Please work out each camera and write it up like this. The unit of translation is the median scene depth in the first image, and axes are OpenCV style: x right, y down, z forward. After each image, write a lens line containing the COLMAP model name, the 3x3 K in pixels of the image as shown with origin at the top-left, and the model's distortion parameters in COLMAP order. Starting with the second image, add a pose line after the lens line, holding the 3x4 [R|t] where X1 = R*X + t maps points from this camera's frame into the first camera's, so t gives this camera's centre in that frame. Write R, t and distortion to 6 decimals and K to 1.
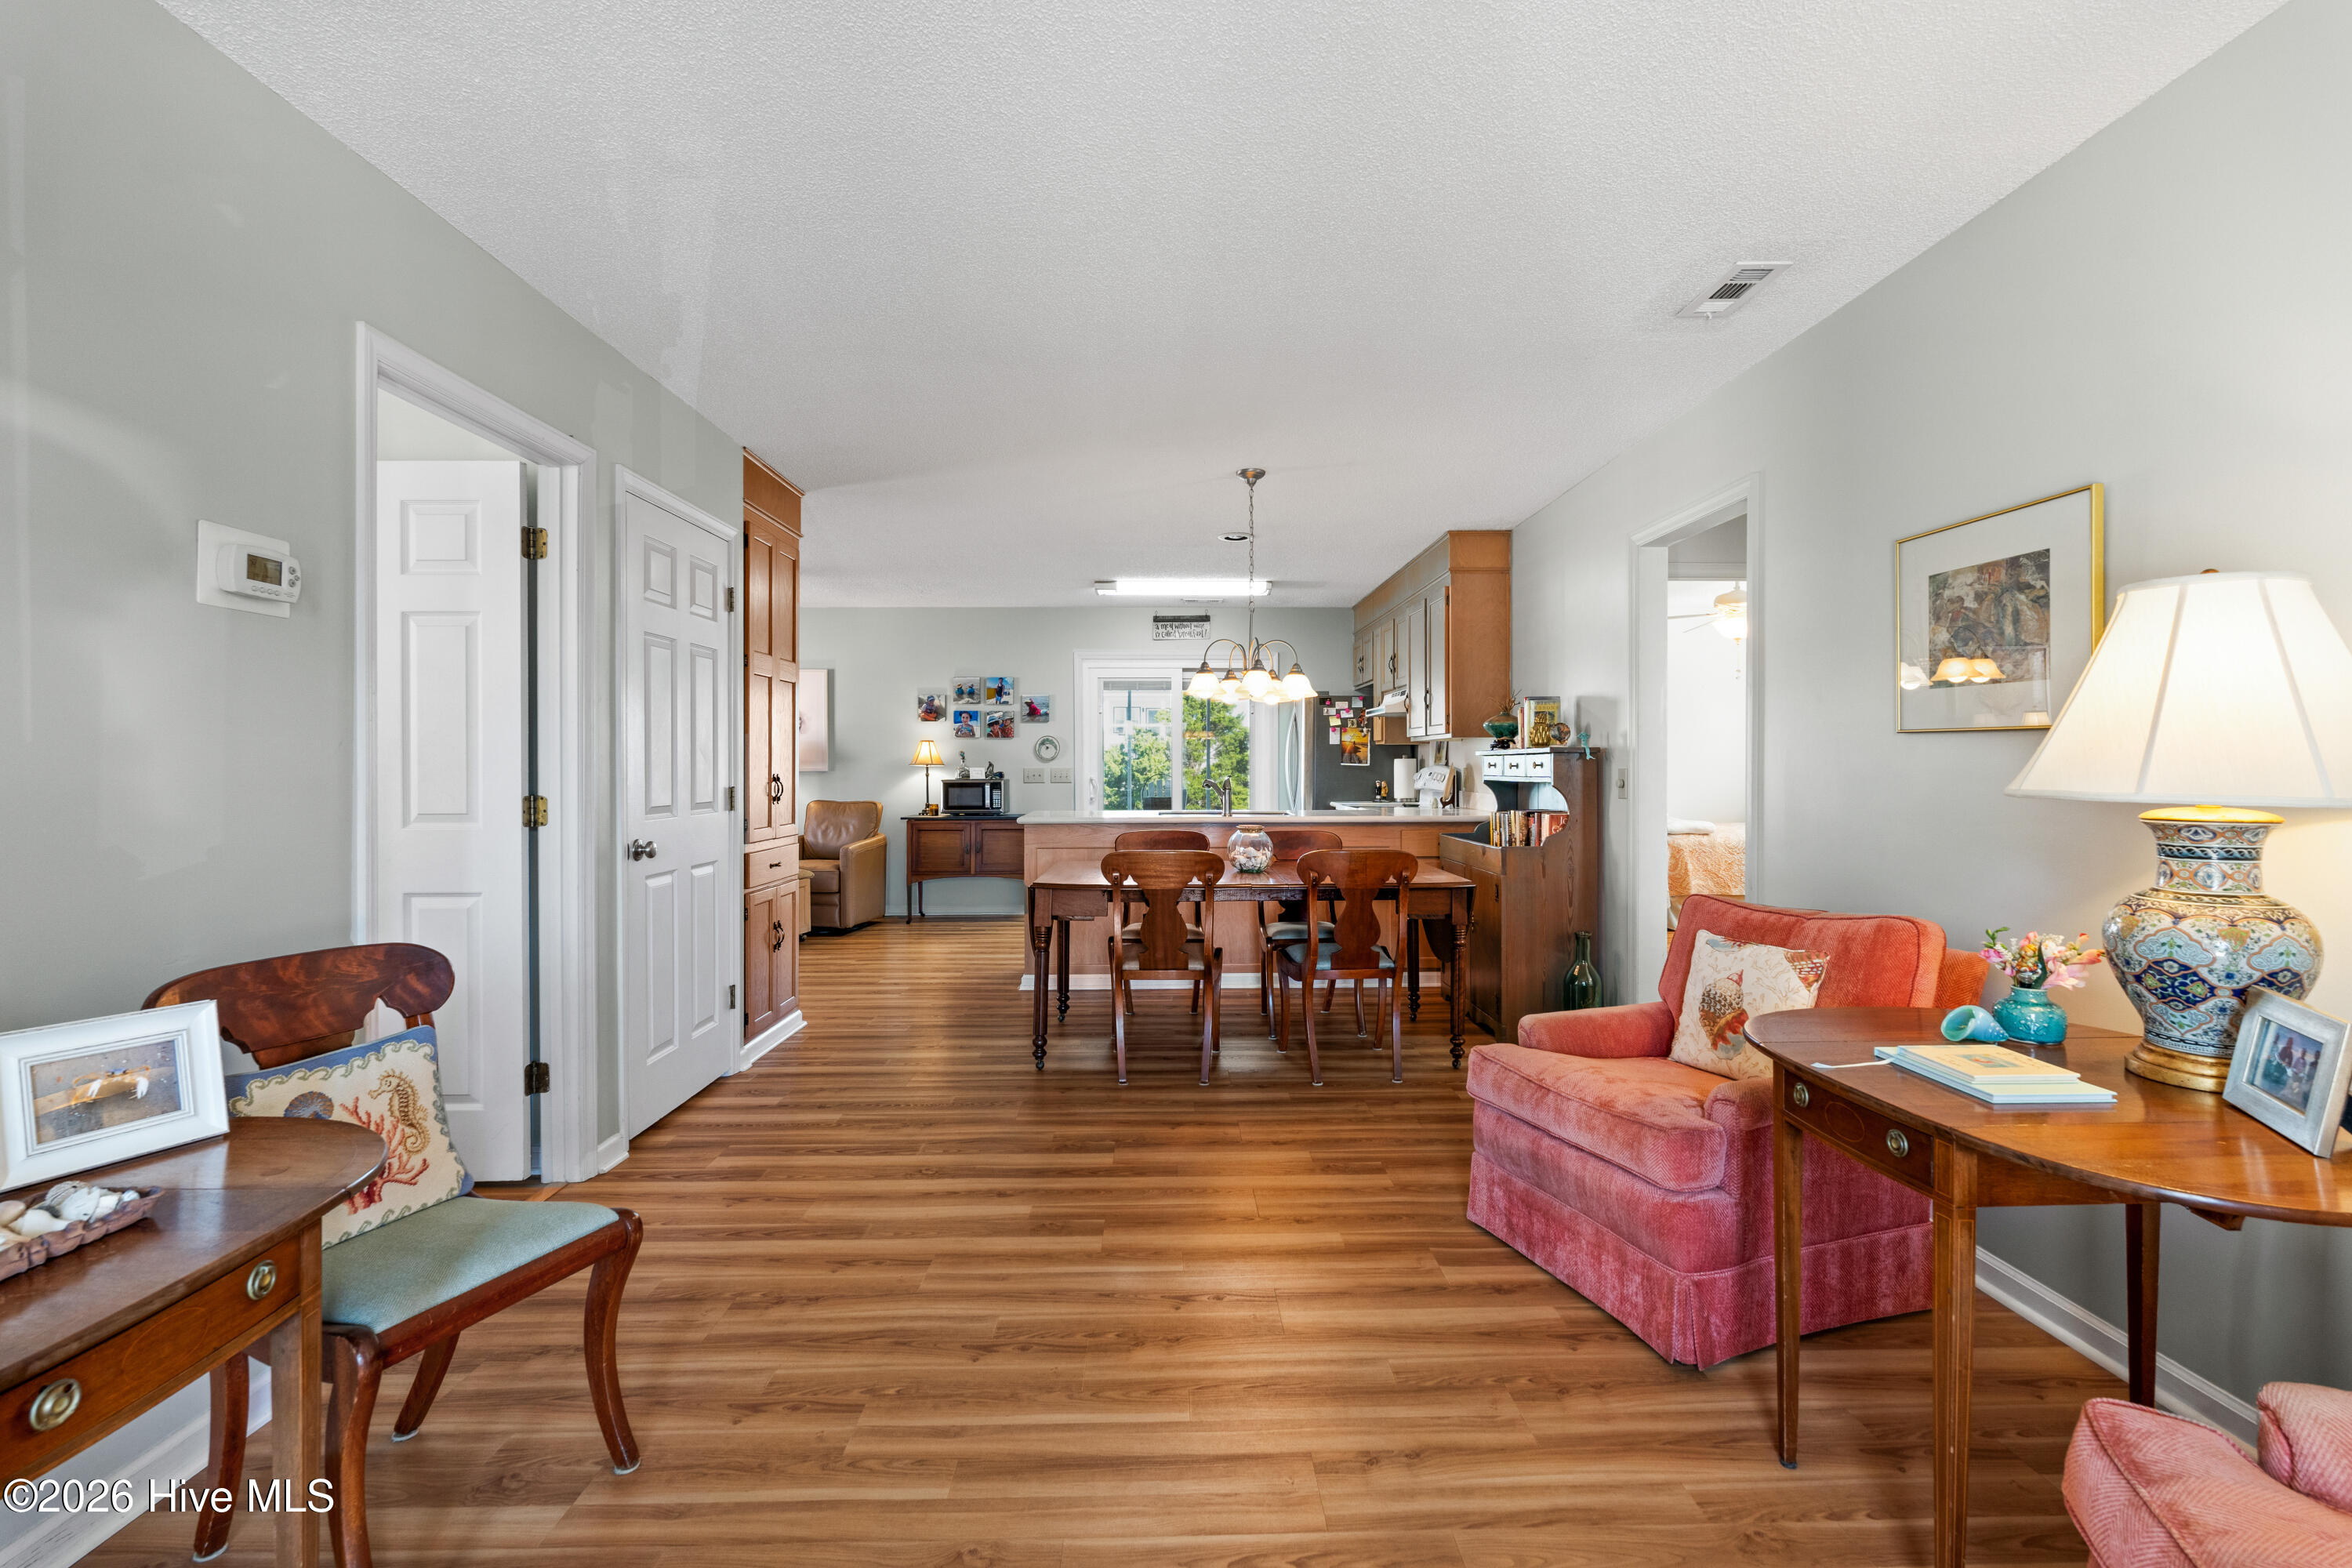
lens RADIAL K [[1048.5, 0, 1177.9], [0, 1048.5, 776.3], [0, 0, 1]] dist [-0.000065, -0.000707]
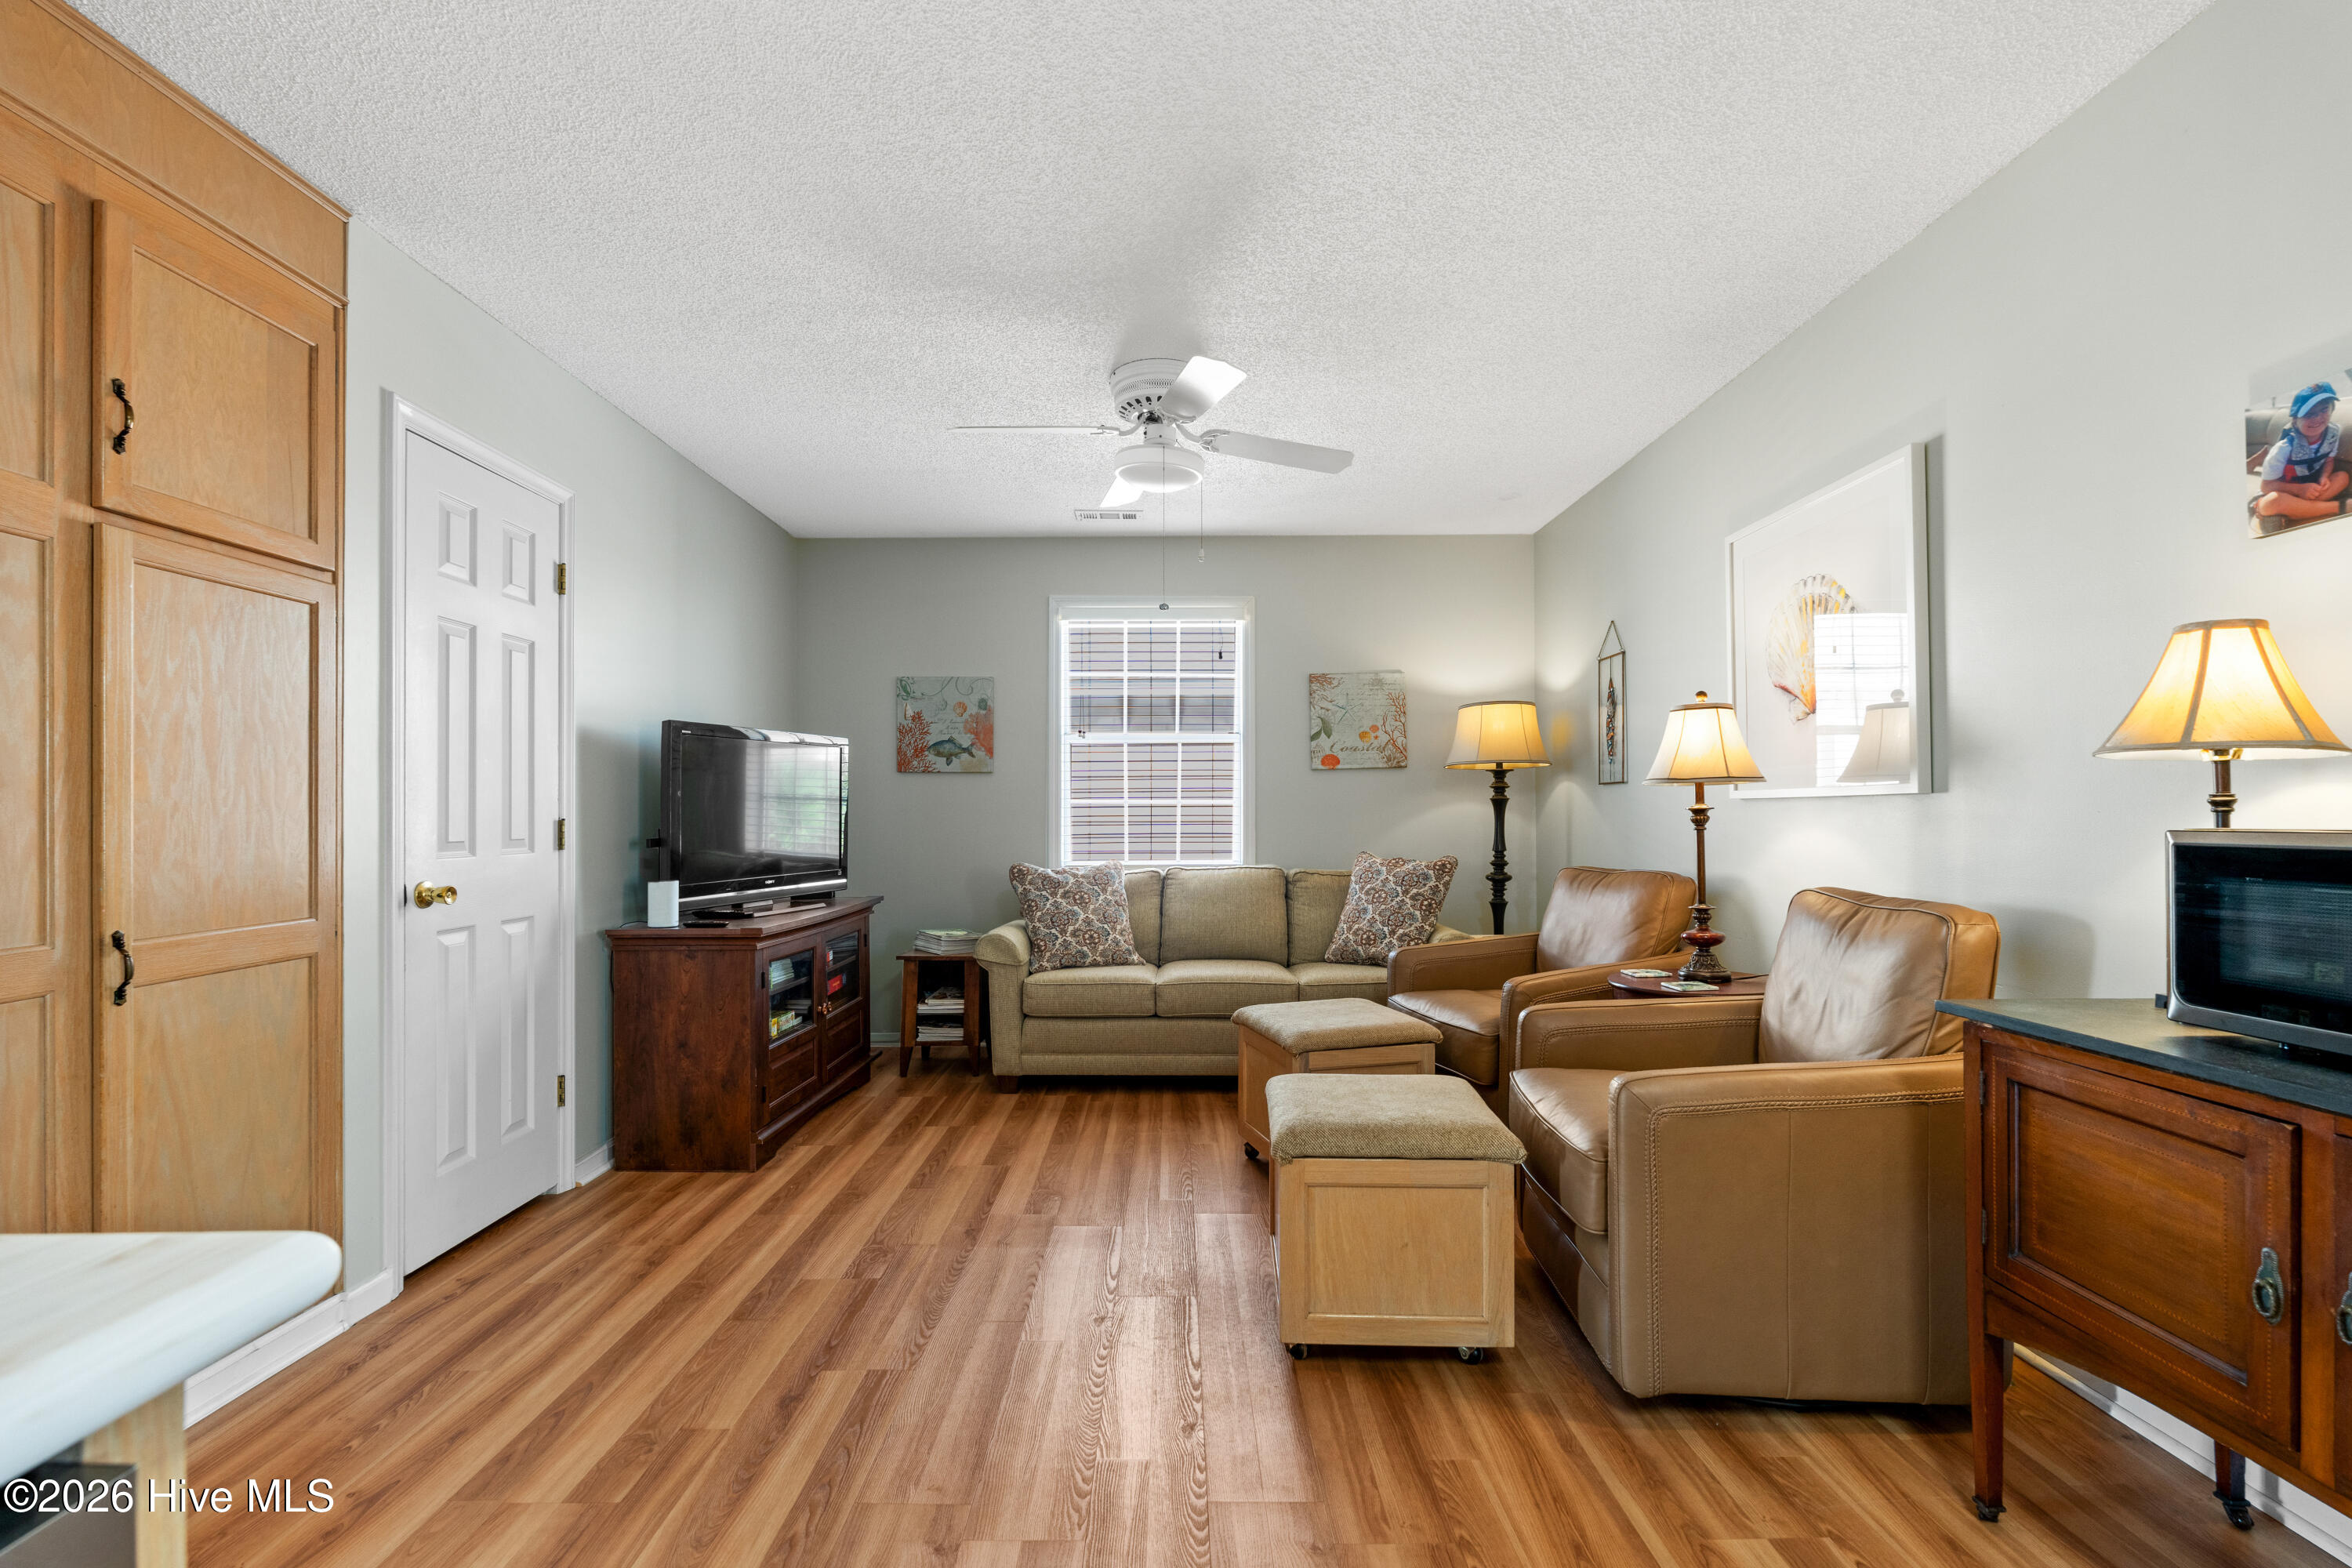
lens RADIAL K [[1031.9, 0, 1173.1], [0, 1031.9, 807.9], [0, 0, 1]] dist [-0.002942, -0.000784]
pose [[-0.014731, -0.003990, -0.999884, -0.053274], [-0.006164, 0.999973, -0.003899, 0.001690], [0.999872, 0.006106, -0.014755, 0.904004]]
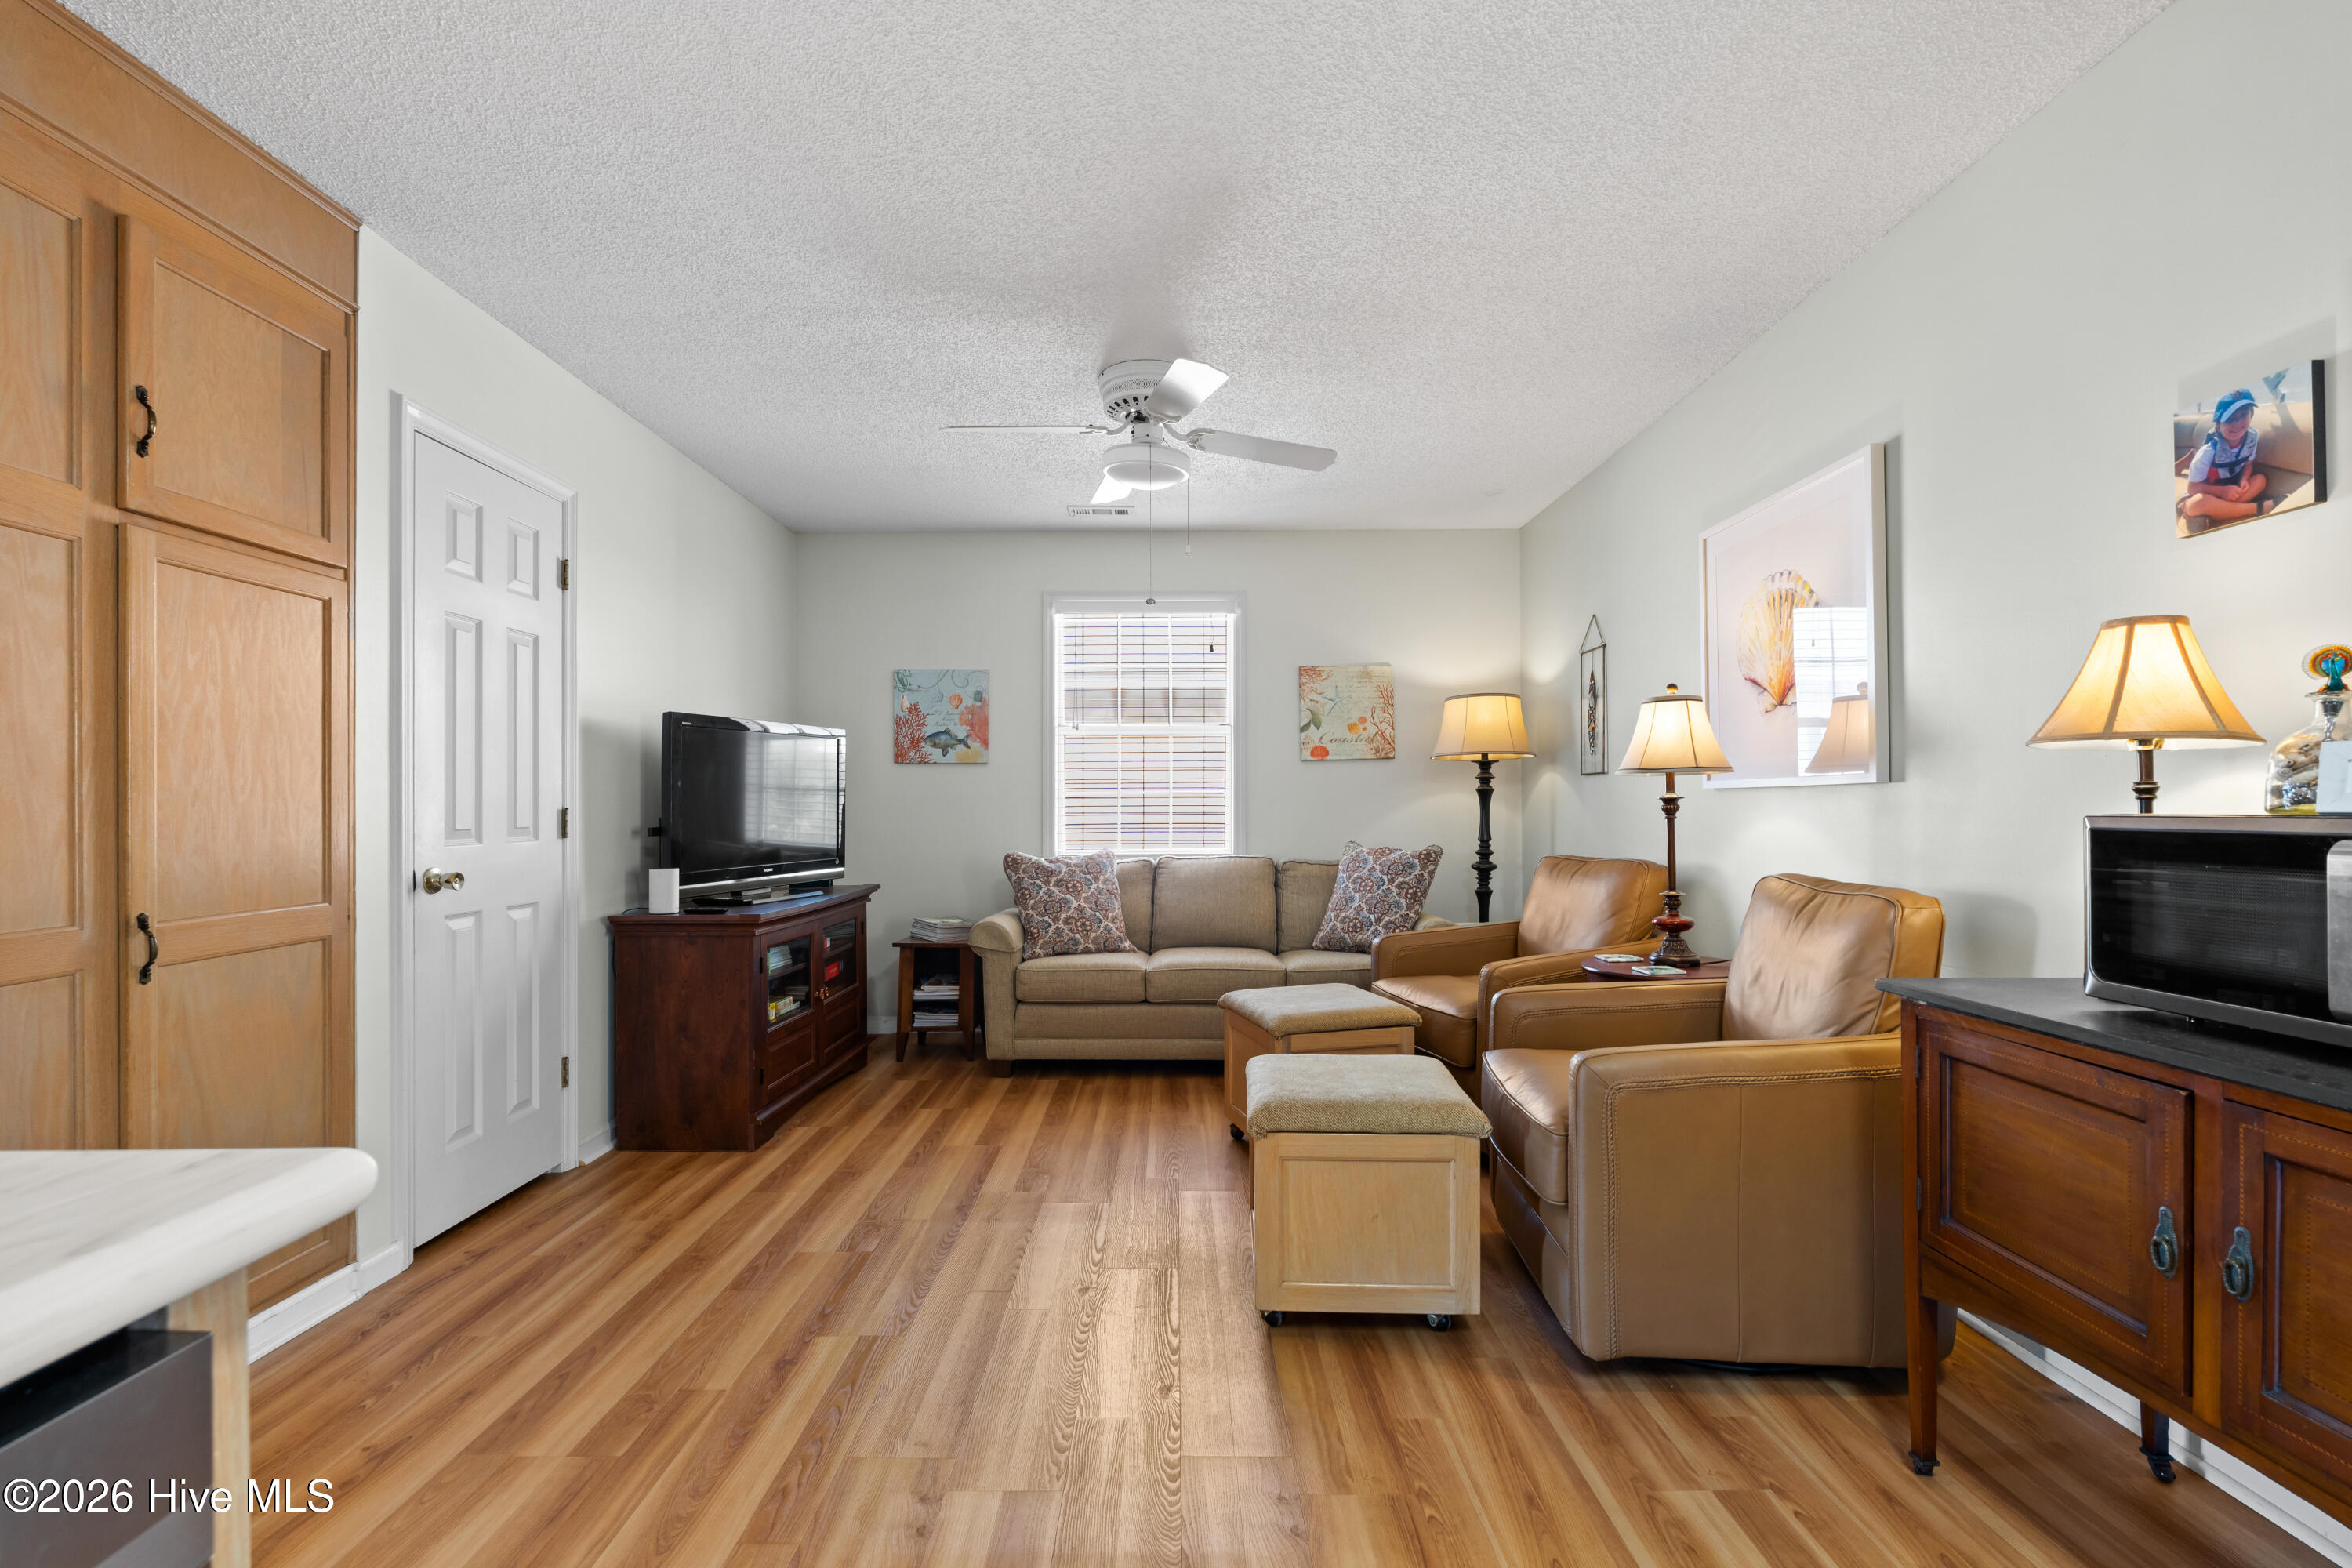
lens RADIAL K [[1029.5, 0, 1172.1], [0, 1029.5, 802.6], [0, 0, 1]] dist [-0.003363, -0.000713]
pose [[-0.016616, -0.001374, -0.999861, -0.043029], [-0.006303, 0.999979, -0.001269, 0.002706], [0.999842, 0.006281, -0.016625, 0.910175]]
